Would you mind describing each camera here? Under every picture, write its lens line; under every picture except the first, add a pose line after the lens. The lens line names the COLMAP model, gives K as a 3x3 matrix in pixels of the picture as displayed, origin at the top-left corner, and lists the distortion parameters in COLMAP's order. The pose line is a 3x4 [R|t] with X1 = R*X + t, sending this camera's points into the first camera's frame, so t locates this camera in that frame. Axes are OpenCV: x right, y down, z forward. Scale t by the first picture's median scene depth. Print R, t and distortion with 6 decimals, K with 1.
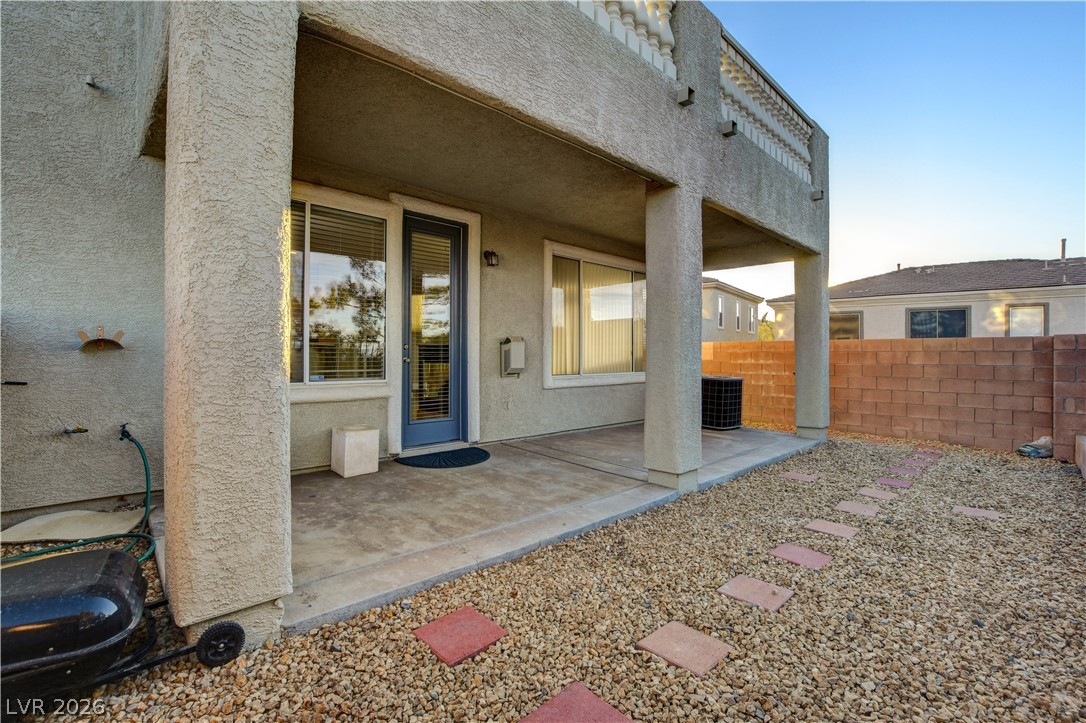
lens RADIAL K [[475.3, 0, 544.0], [0, 475.3, 357.1], [0, 0, 1]] dist [-0.025233, 0.000076]
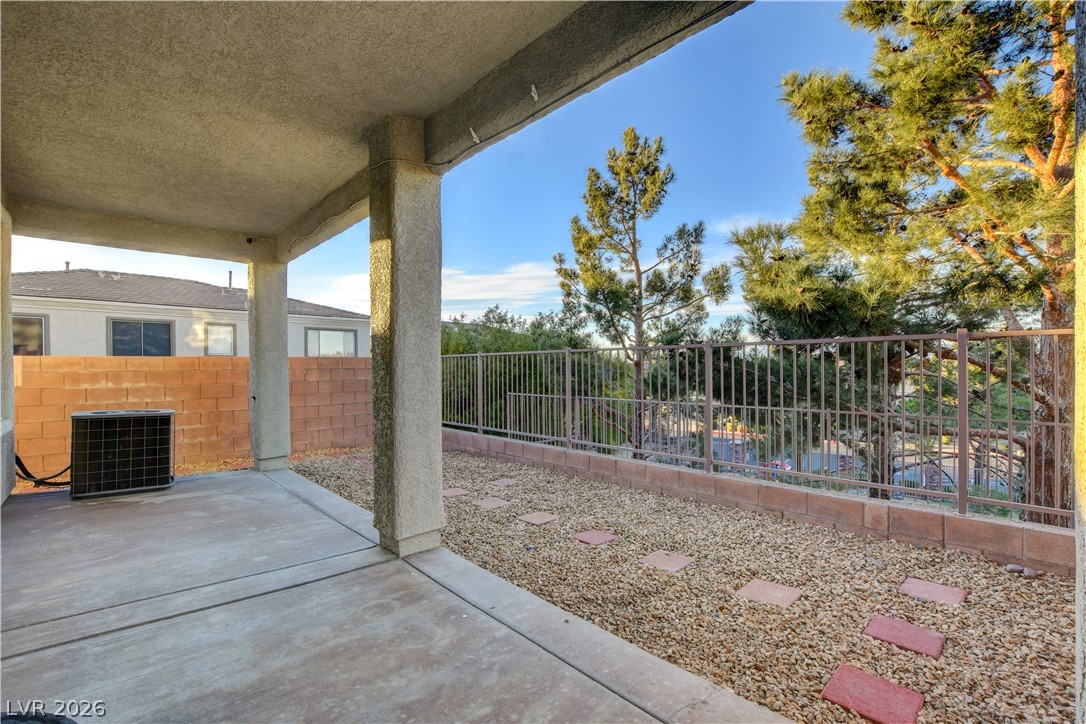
lens RADIAL K [[481.6, 0, 547.8], [0, 481.6, 364.9], [0, 0, 1]] dist [-0.028986, 0.000868]
pose [[0.015298, -0.004178, 0.999874, -0.277552], [0.013587, 0.999900, 0.003971, -0.017314], [-0.999791, 0.013525, 0.015353, 0.409637]]
